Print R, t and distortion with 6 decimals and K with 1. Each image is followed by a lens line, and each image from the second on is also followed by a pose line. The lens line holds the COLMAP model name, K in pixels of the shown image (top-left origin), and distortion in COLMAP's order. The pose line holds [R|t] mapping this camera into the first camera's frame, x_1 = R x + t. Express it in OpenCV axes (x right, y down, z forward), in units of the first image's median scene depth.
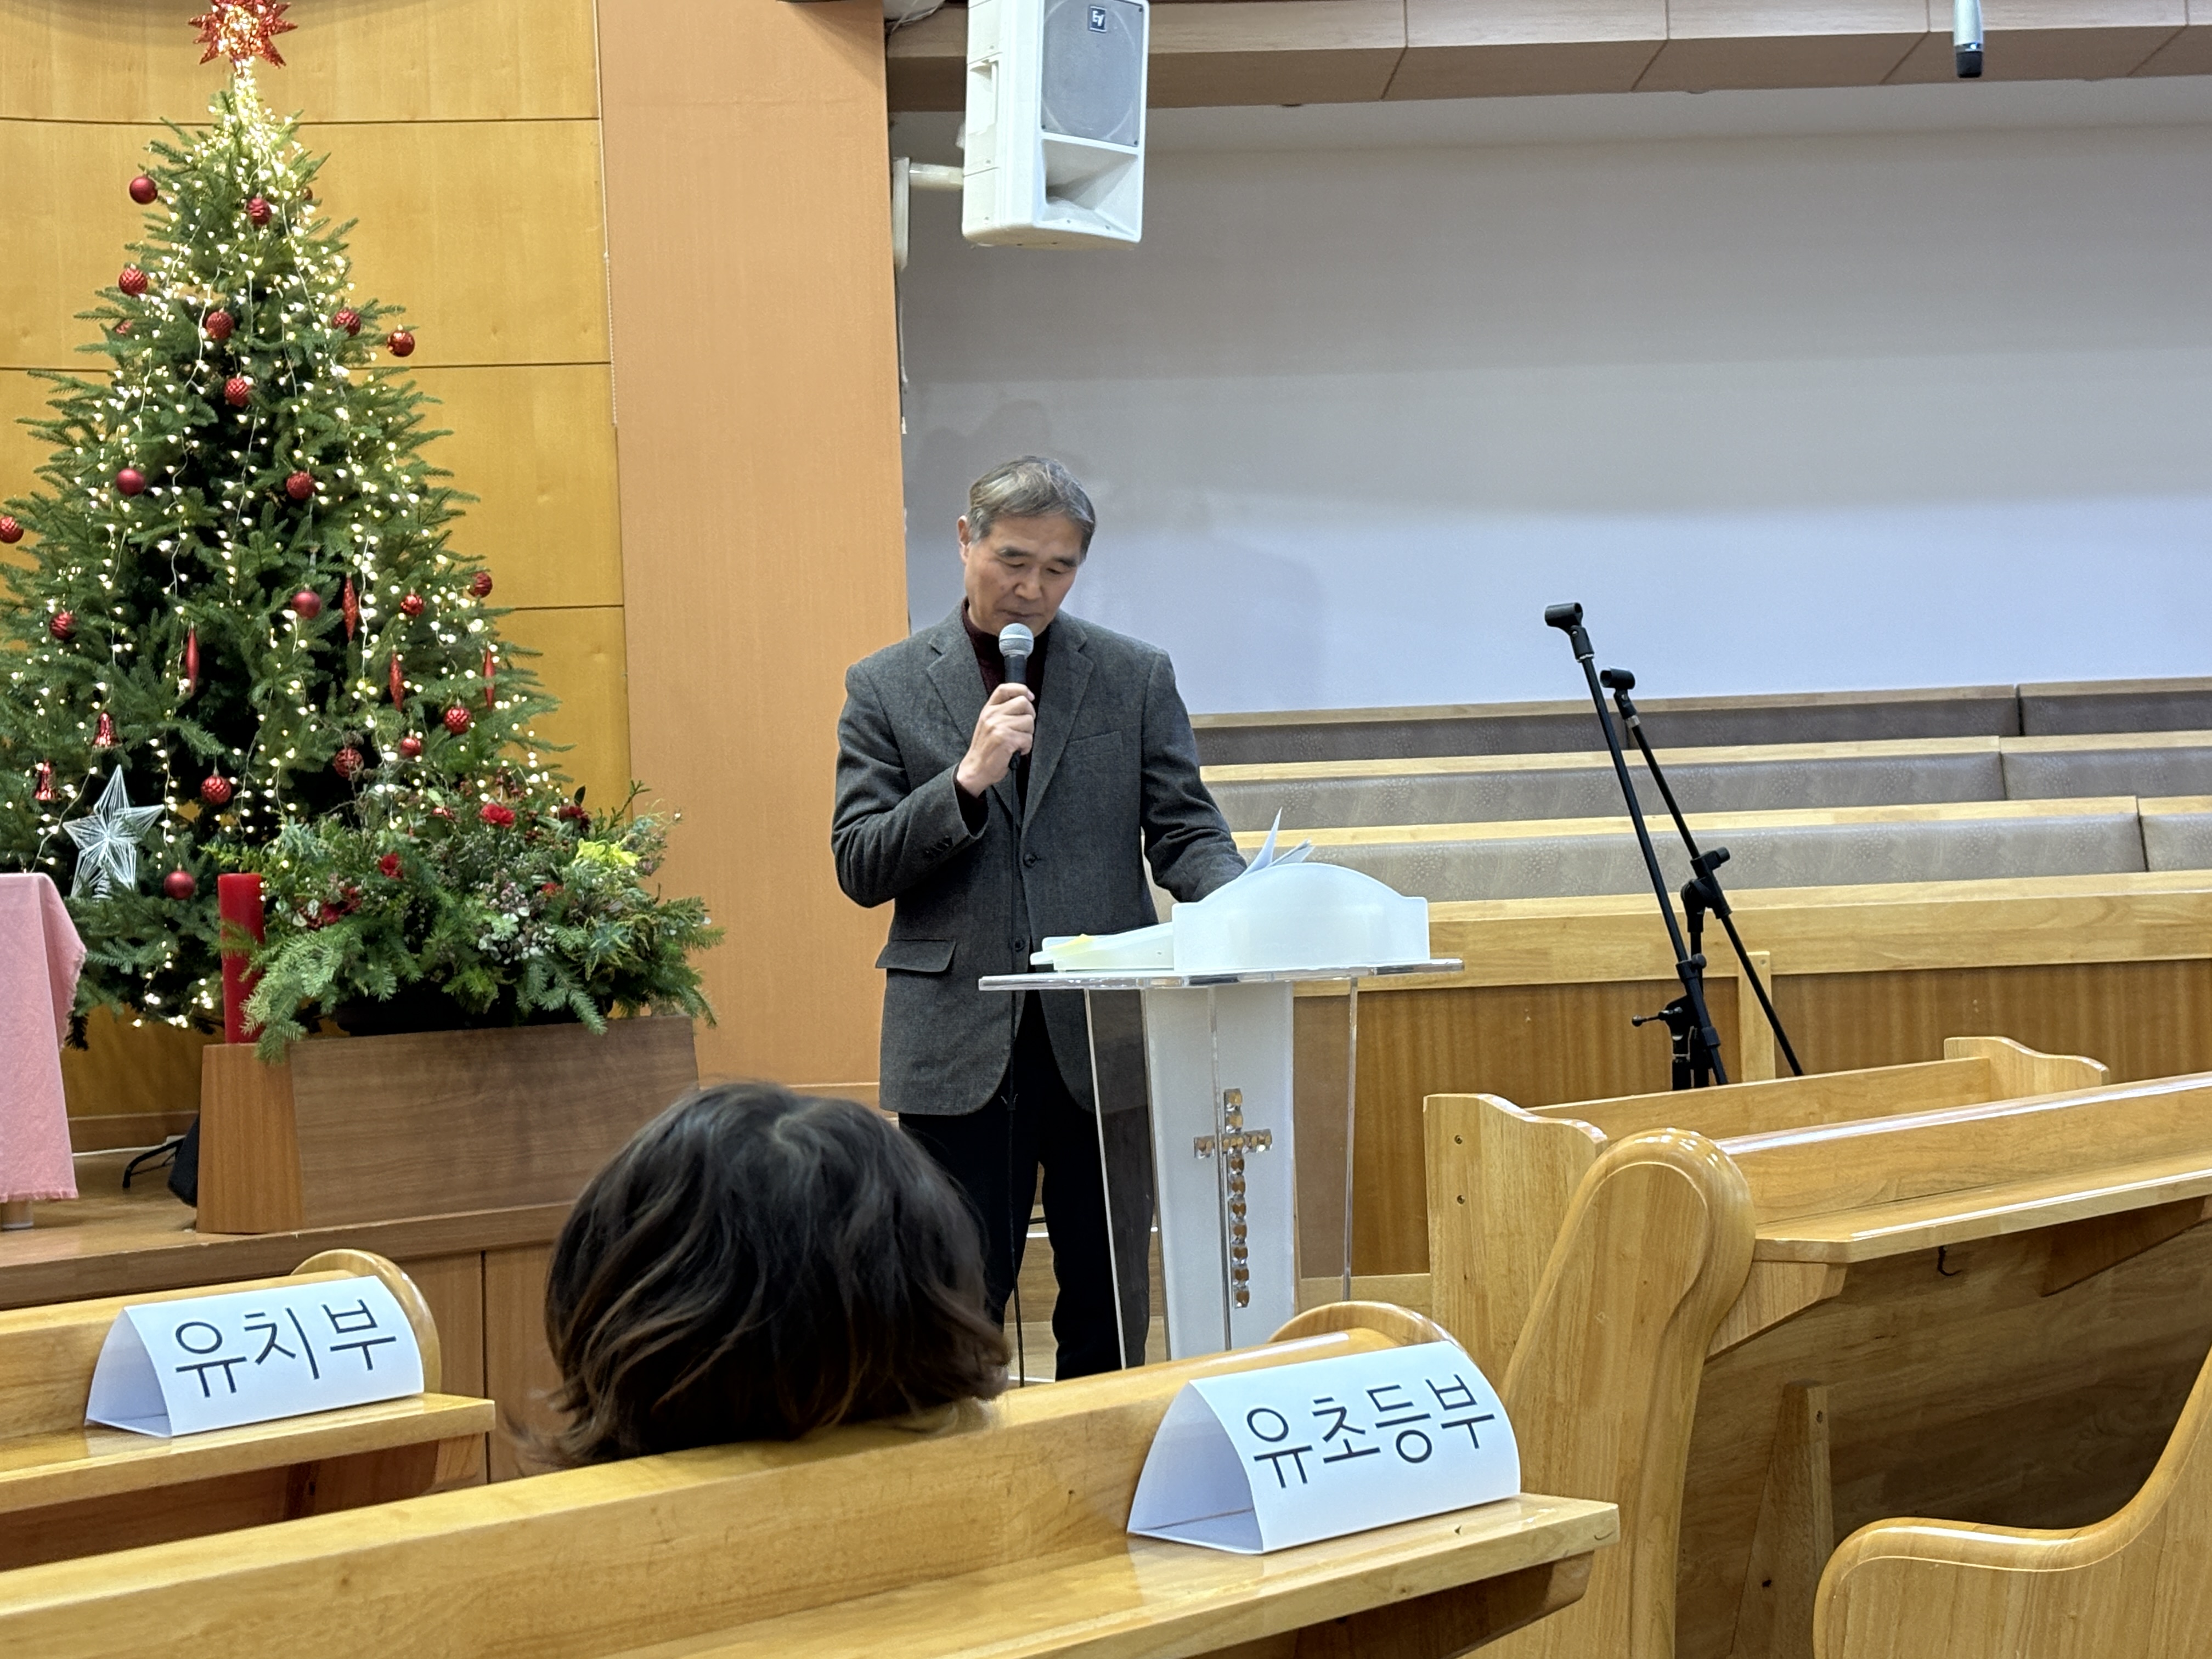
lens RADIAL K [[3925.3, 0, 1100.7], [0, 3925.3, 826.4], [0, 0, 1]] dist [0.154996, 0.000000]
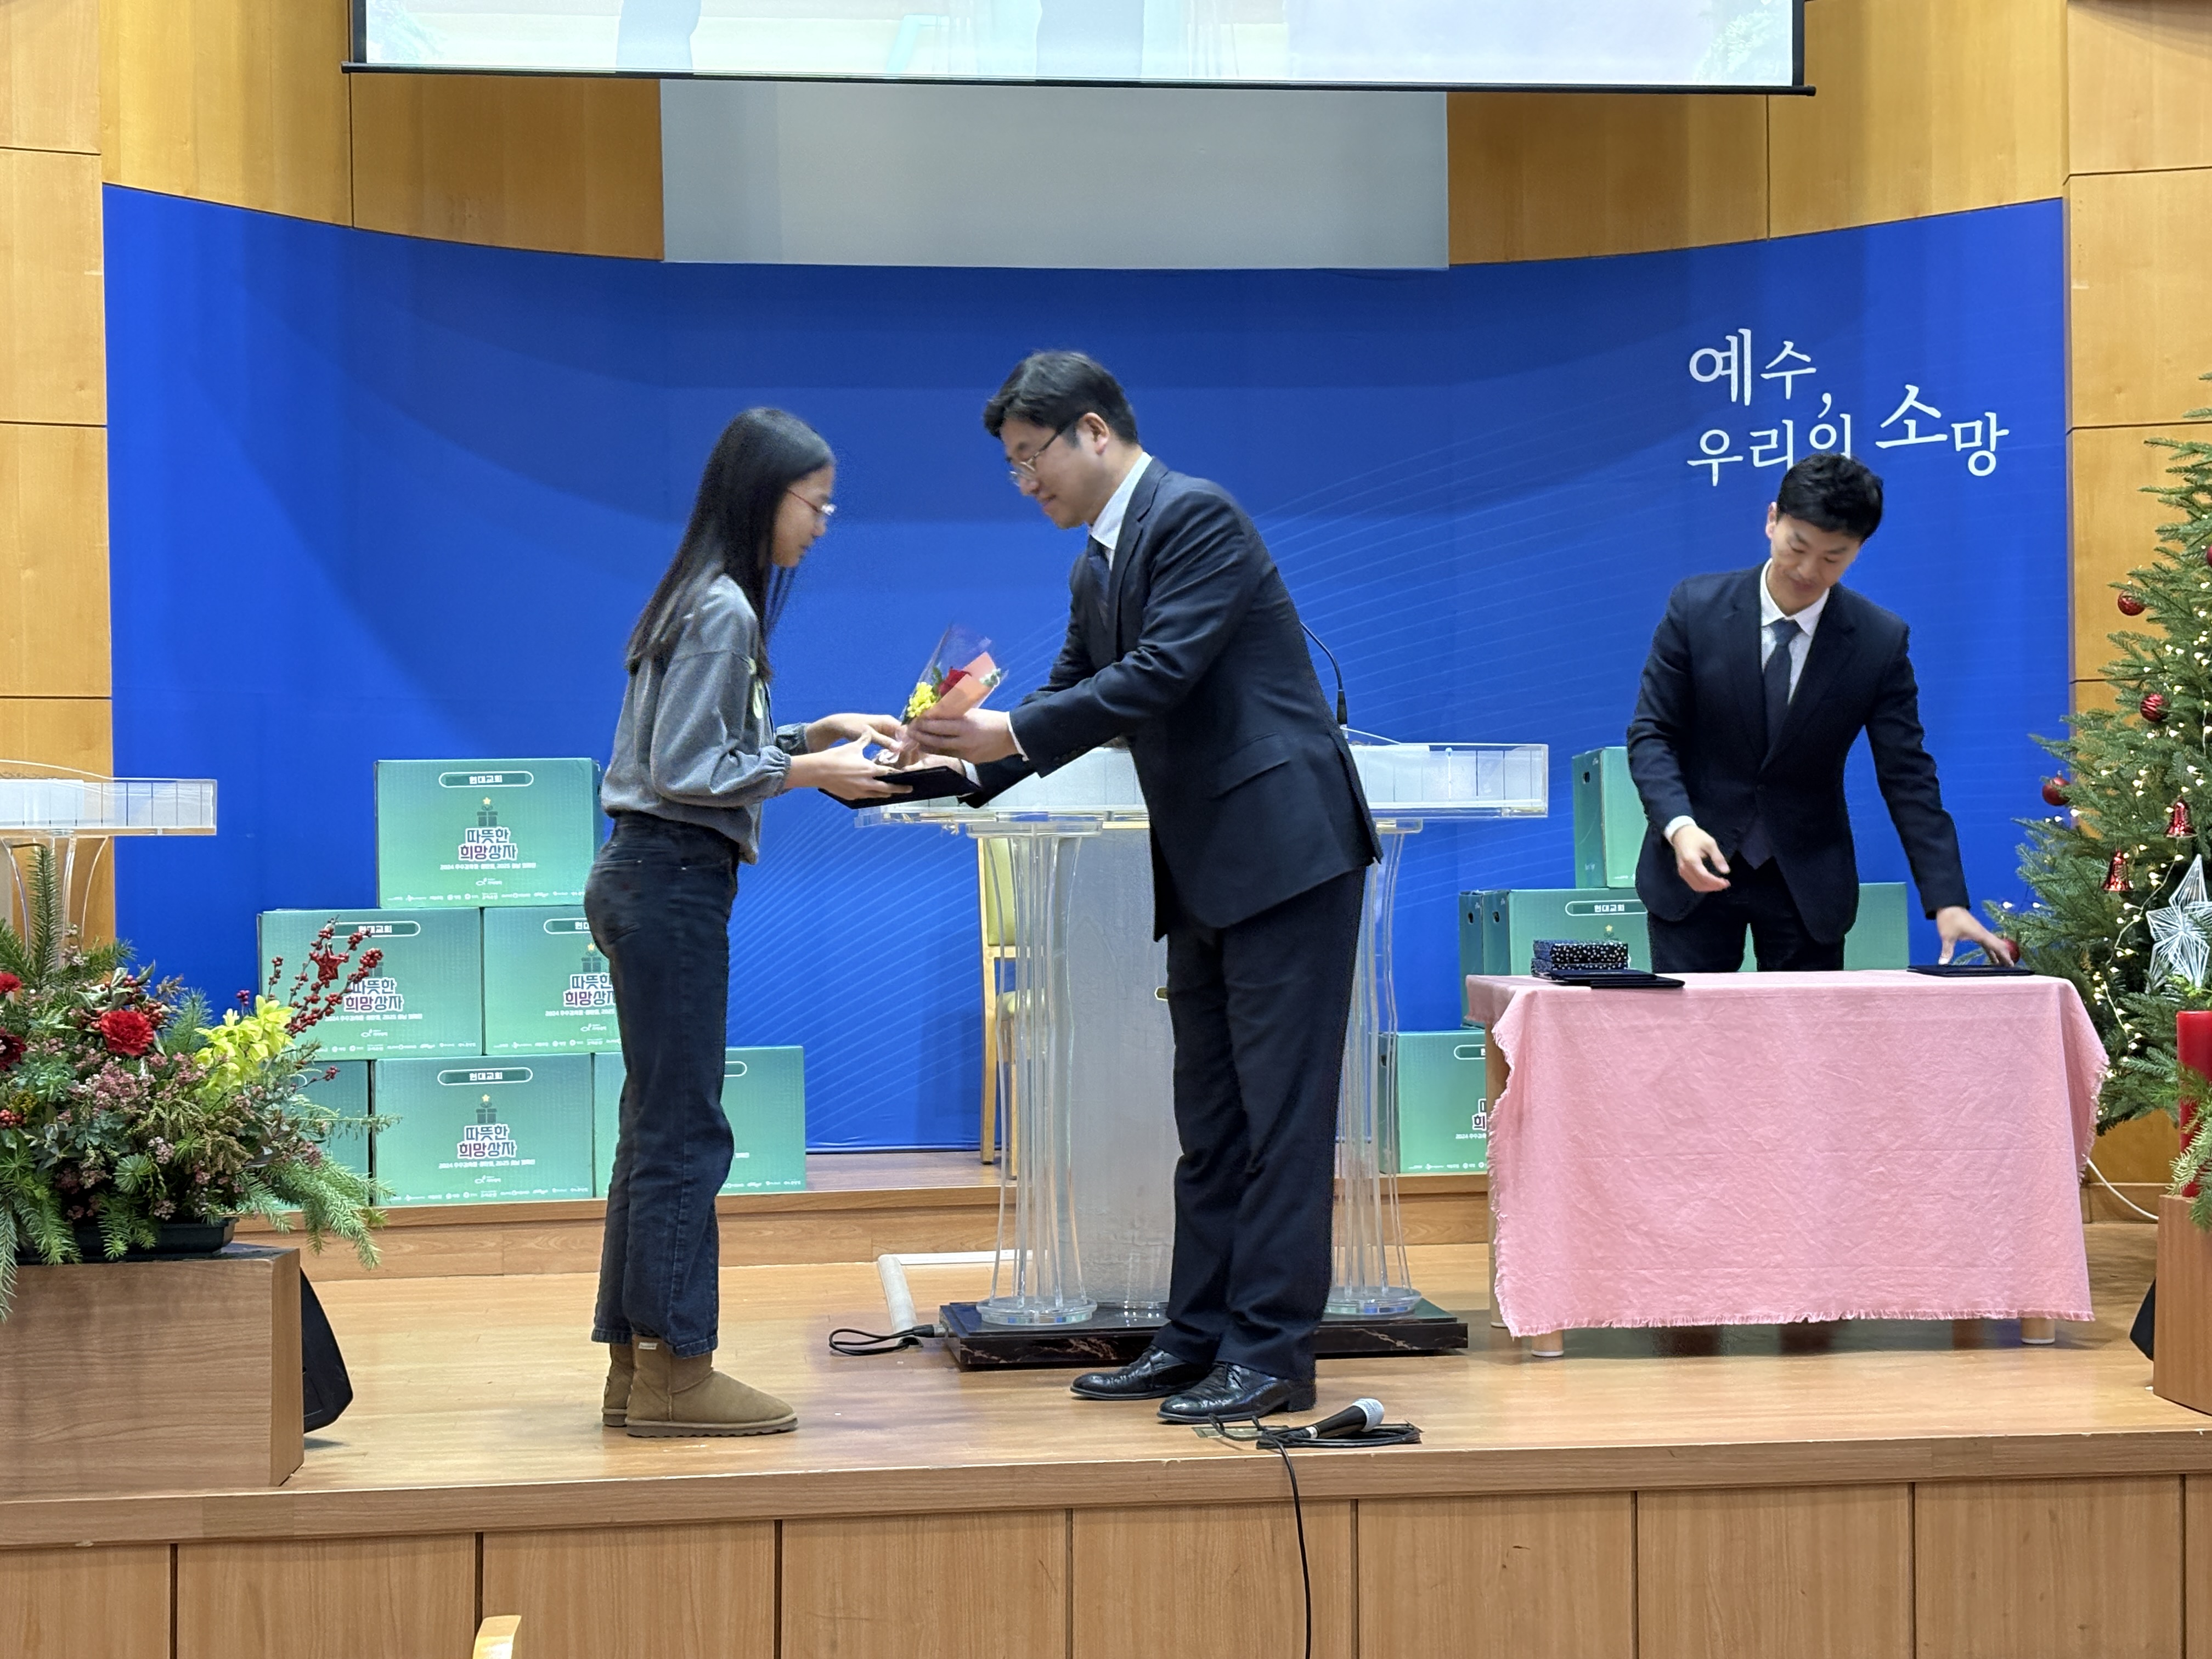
lens RADIAL K [[3379.3, 0, 1105.2], [0, 3379.3, 834.6], [0, 0, 1]] dist [0.073801, 0.000000]
pose [[0.746165, 0.025294, -0.665280, 0.099758], [-0.000923, 0.999316, 0.036959, -0.049655], [0.665760, -0.026963, 0.745678, 0.210956]]
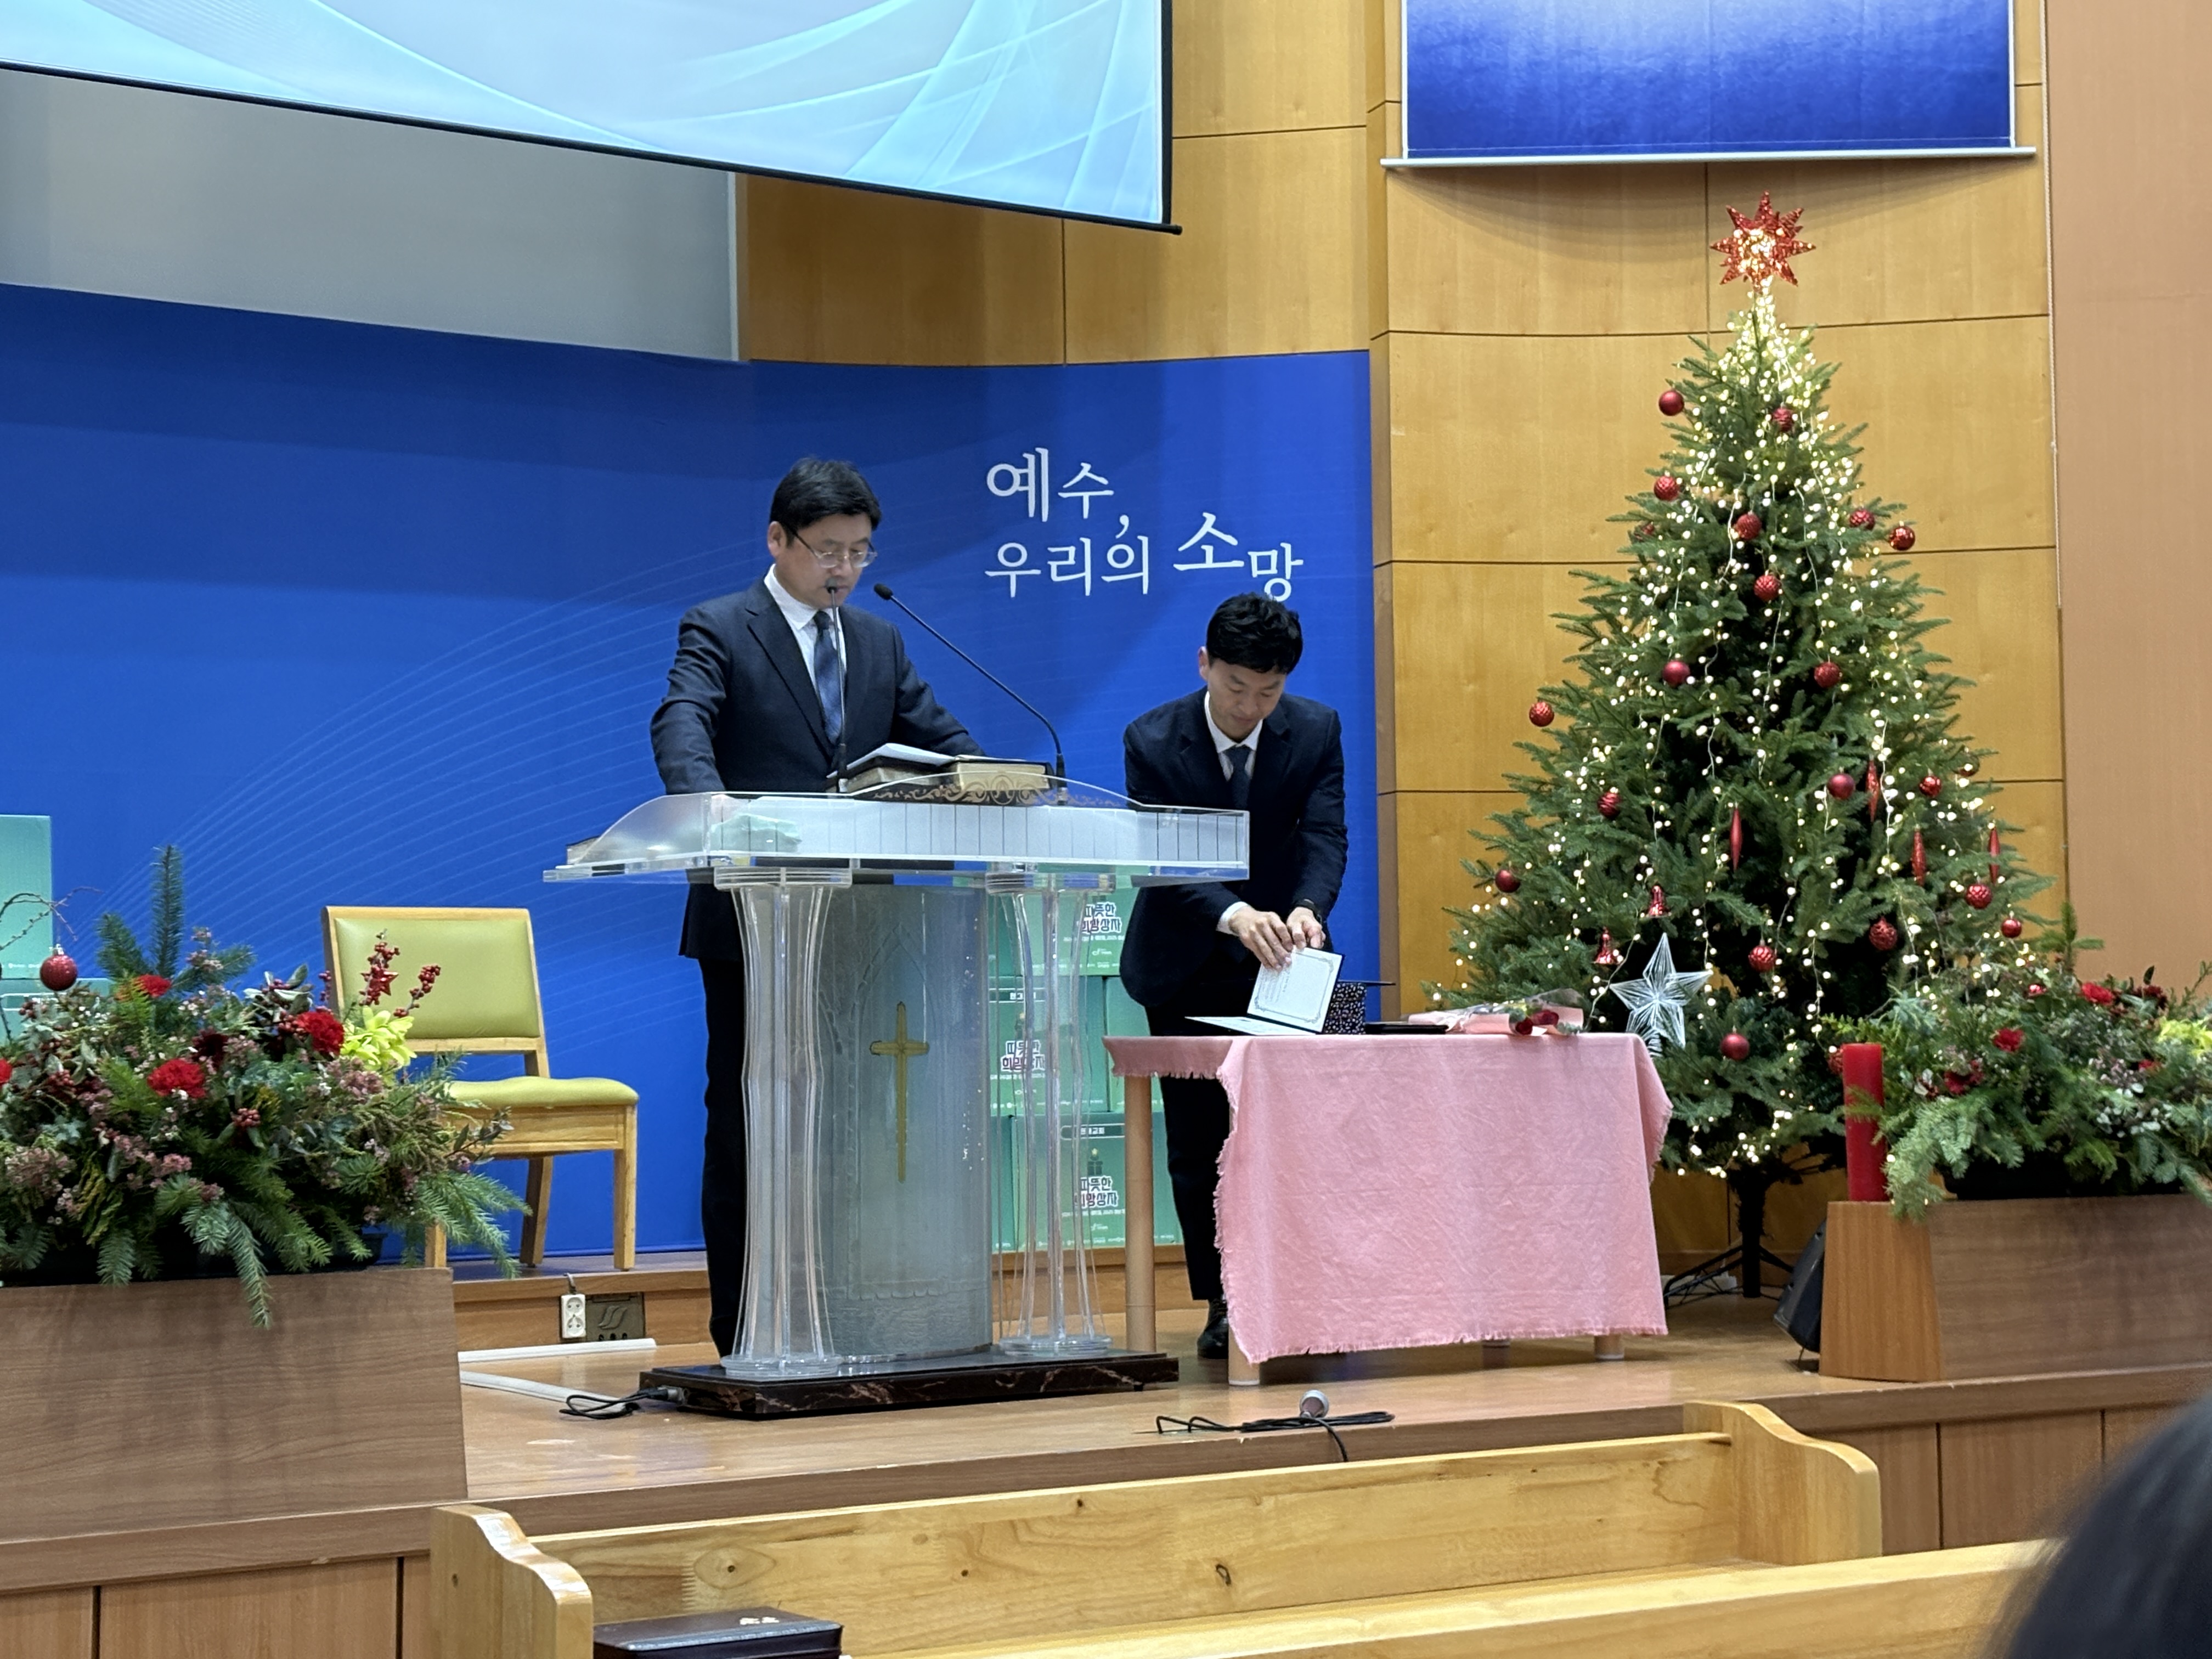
lens RADIAL K [[3925.3, 0, 1107.5], [0, 3925.3, 827.5], [0, 0, 1]] dist [0.154996, 0.000000]
pose [[0.972164, 0.012528, -0.233966, -0.142107], [-0.019716, 0.999402, -0.028406, -0.010612], [0.233470, 0.032229, 0.971830, -0.084216]]
